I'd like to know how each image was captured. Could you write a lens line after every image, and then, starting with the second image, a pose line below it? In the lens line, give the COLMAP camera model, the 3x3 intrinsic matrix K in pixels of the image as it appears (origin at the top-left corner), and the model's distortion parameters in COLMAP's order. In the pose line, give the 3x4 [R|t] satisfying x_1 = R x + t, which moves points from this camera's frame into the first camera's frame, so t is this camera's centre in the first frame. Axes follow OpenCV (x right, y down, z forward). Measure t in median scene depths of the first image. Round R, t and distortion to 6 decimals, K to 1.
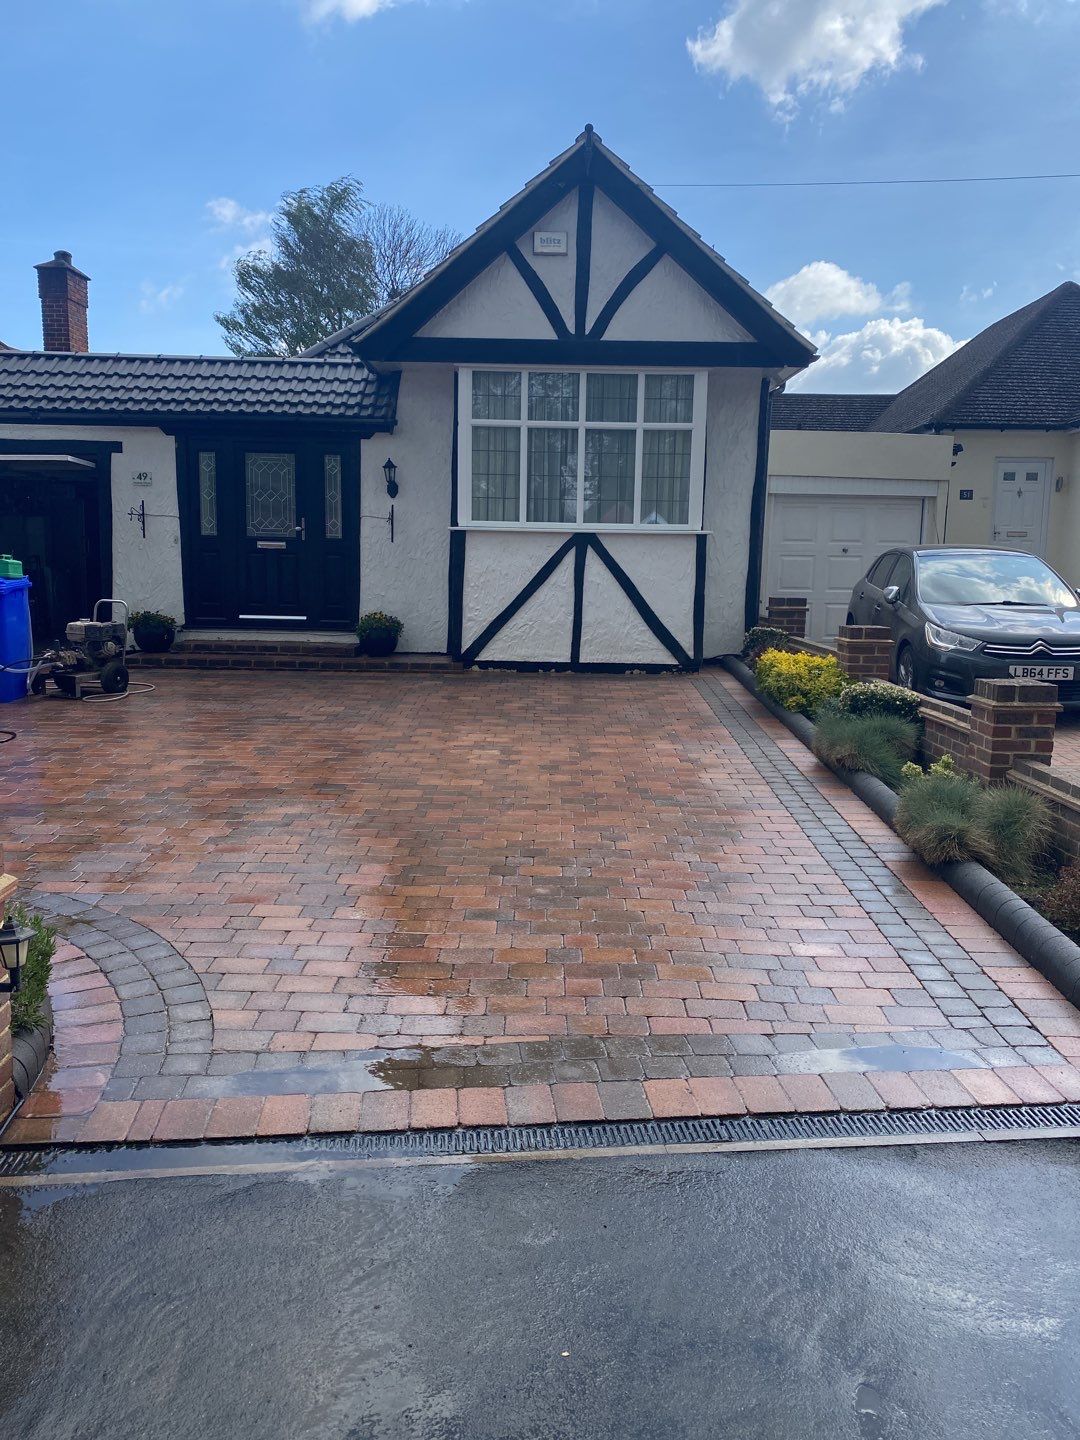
lens RADIAL K [[1099.2, 0, 540.0], [0, 1099.2, 720.0], [0, 0, 1]] dist [0.083371, -0.152265]
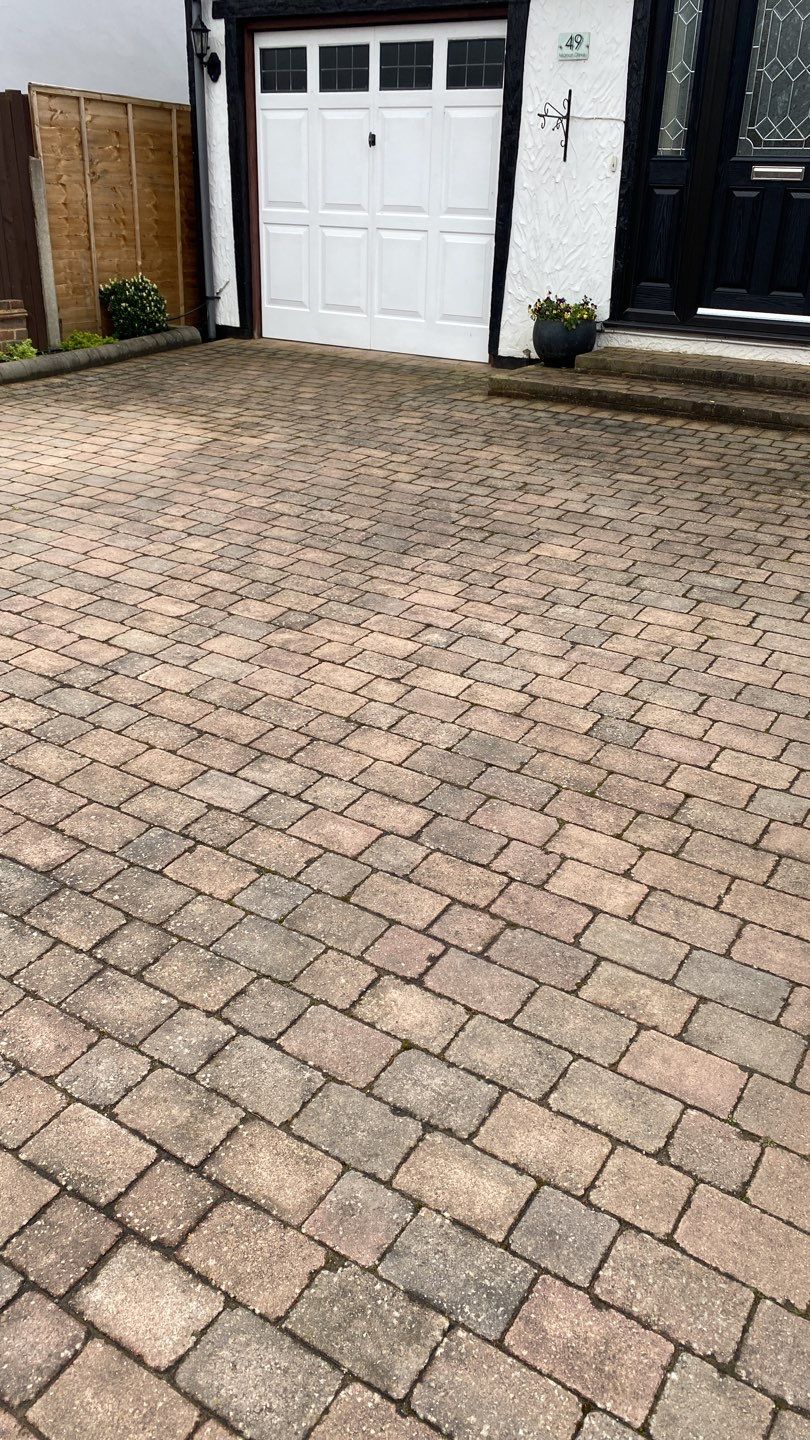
lens RADIAL K [[1109.6, 0, 405.0], [0, 1109.6, 720.0], [0, 0, 1]] dist [0.022825, -0.008910]
pose [[0.847588, 0.234774, -0.475895, -0.081864], [-0.084382, 0.945025, 0.315924, -0.068913], [0.523904, -0.227617, 0.820802, 0.432972]]
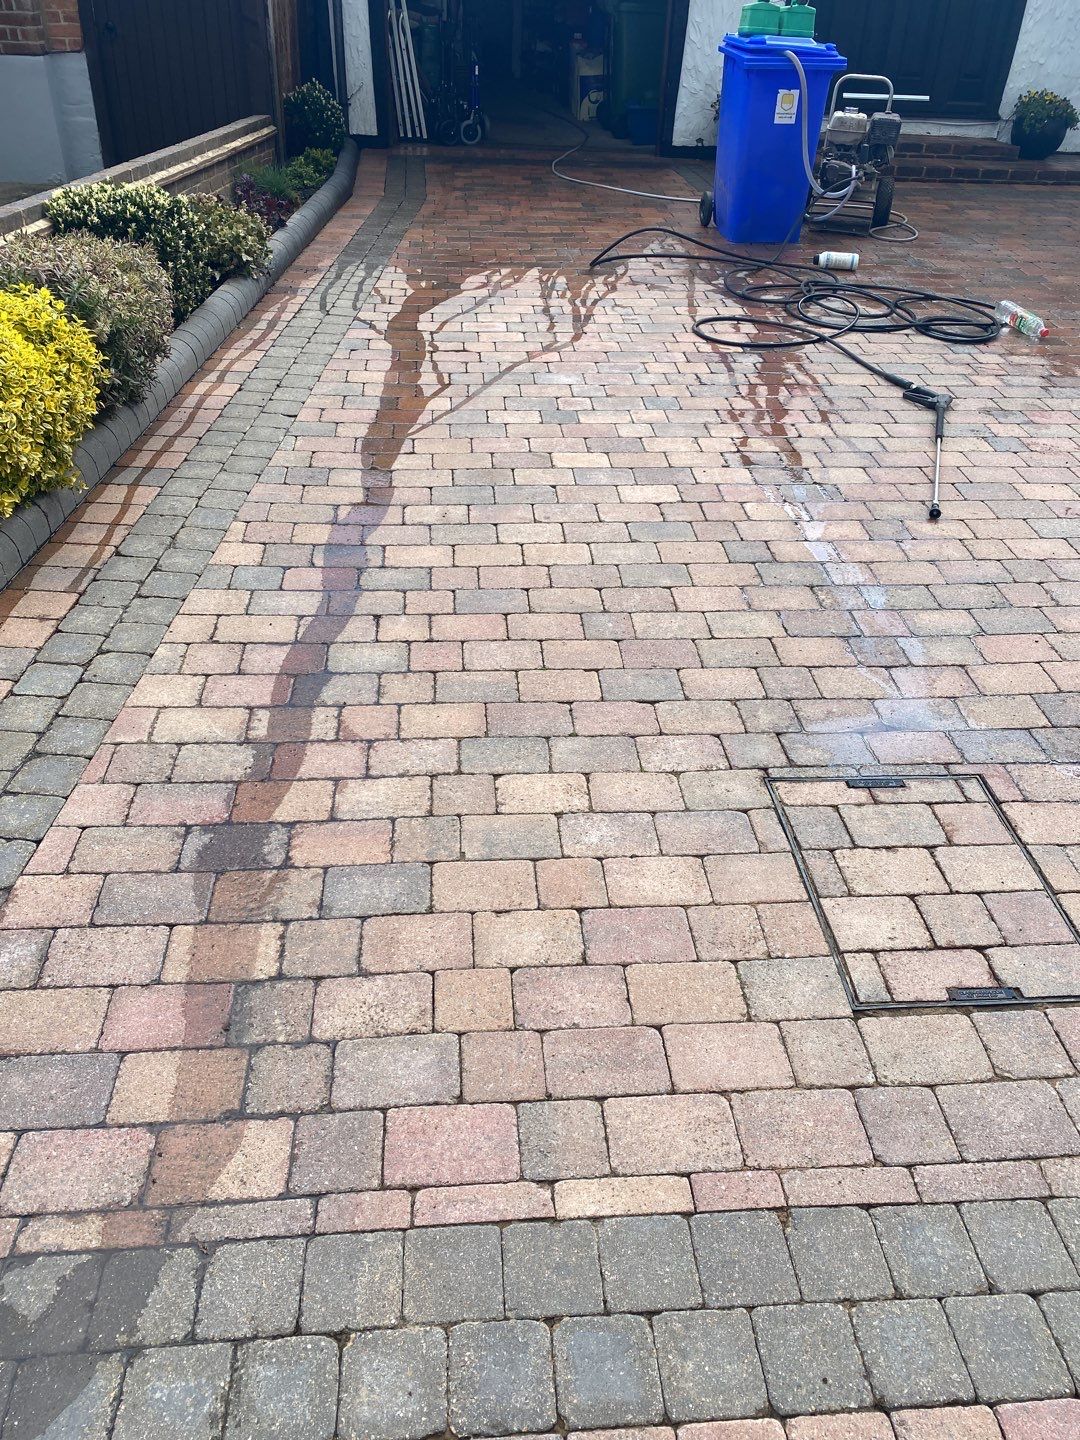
lens RADIAL K [[1069.9, 0, 540.0], [0, 1069.9, 720.0], [0, 0, 1]] dist [0.006341, 0.002498]
pose [[0.995907, -0.032539, 0.084321, -0.603019], [-0.008082, 0.897147, 0.441659, -0.037934], [-0.090019, -0.440532, 0.893212, 0.214825]]
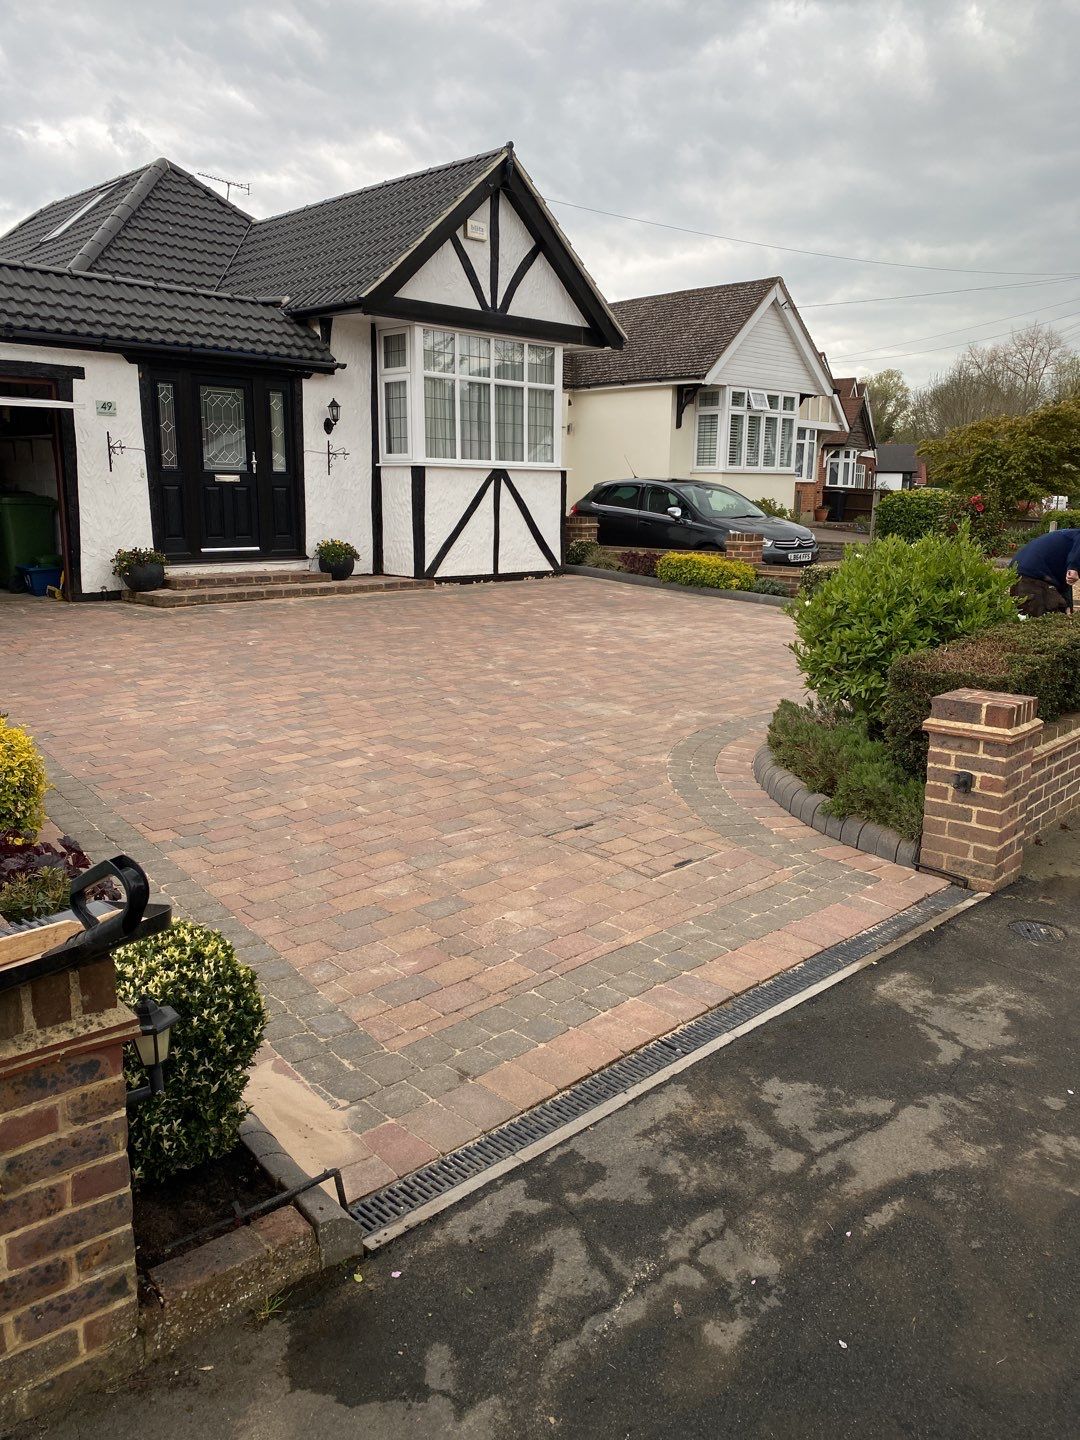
lens RADIAL K [[1100.0, 0, 540.0], [0, 1100.0, 720.0], [0, 0, 1]] dist [0.058494, -0.079894]
pose [[0.700704, -0.157665, 0.695813, -0.863025], [0.102087, 0.987398, 0.120931, -0.034369], [-0.706110, -0.013703, 0.707969, 0.070977]]
